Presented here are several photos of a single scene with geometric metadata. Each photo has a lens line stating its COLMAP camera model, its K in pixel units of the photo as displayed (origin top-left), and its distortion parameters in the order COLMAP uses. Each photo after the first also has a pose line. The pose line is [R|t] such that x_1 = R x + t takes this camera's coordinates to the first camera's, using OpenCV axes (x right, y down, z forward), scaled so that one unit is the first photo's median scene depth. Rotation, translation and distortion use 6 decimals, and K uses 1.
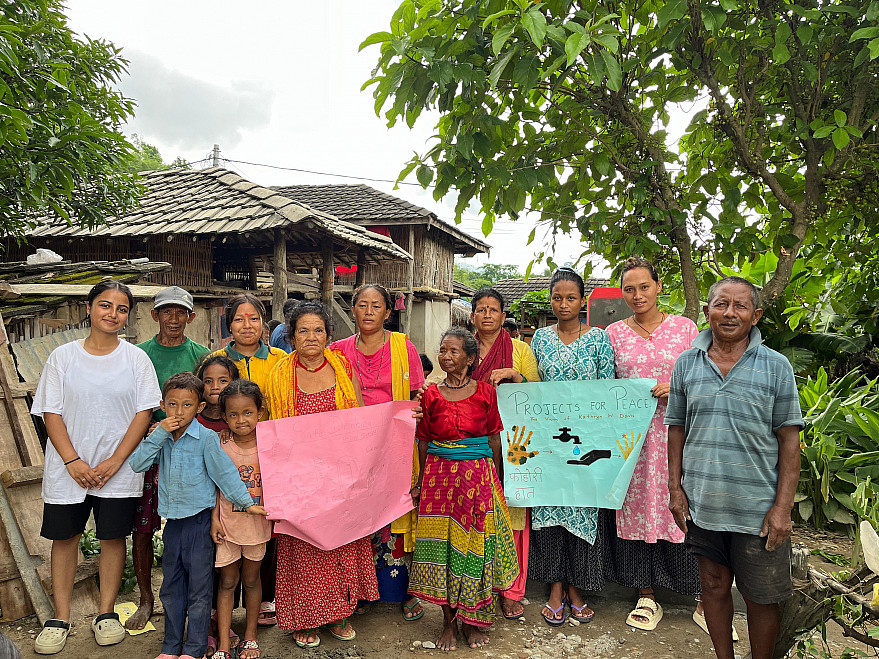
lens RADIAL K [[711.4, 0, 439.5], [0, 711.4, 329.5], [0, 0, 1]] dist [0.077872, -0.064459]
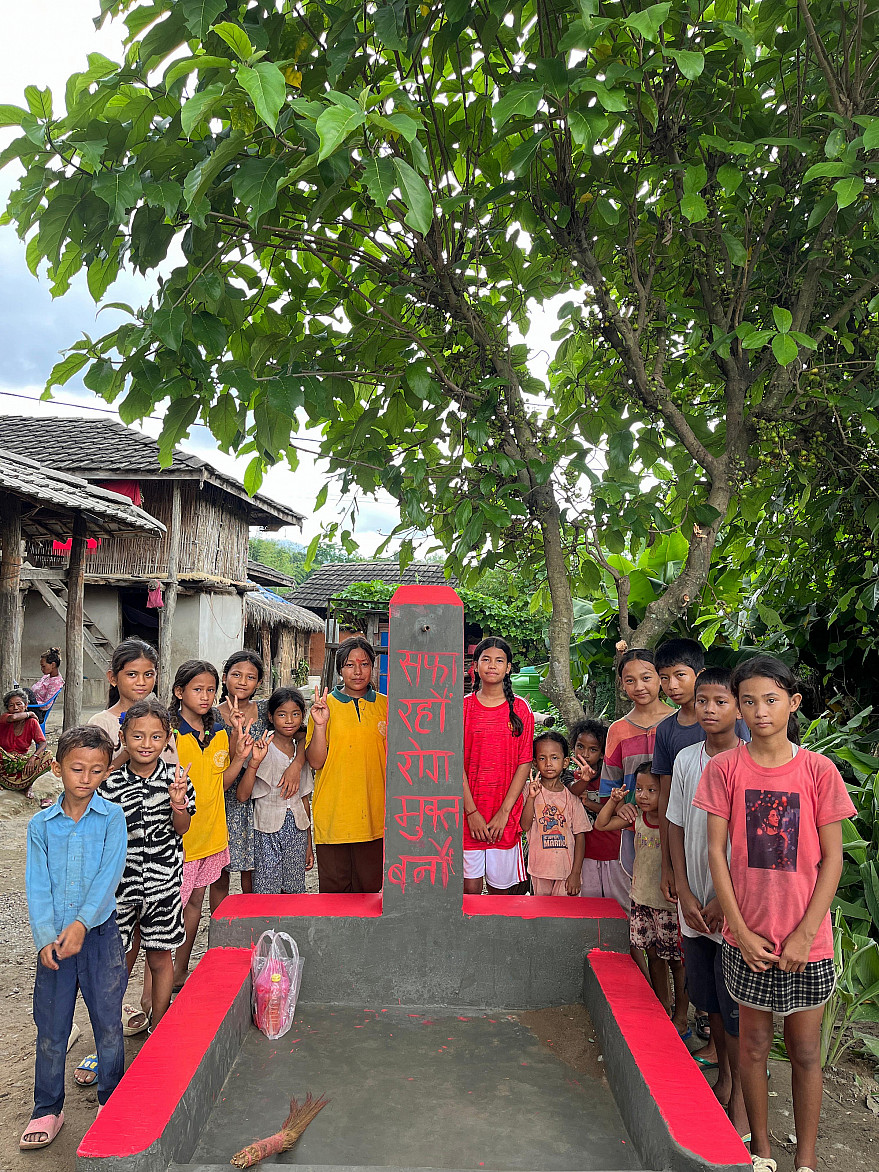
lens RADIAL K [[948.5, 0, 439.5], [0, 948.5, 586.0], [0, 0, 1]] dist [0.077872, -0.064459]
pose [[0.981134, 0.013023, 0.192890, 0.075494], [-0.004108, 0.998908, -0.046547, -0.016423], [-0.193285, 0.044877, 0.980116, 0.181254]]
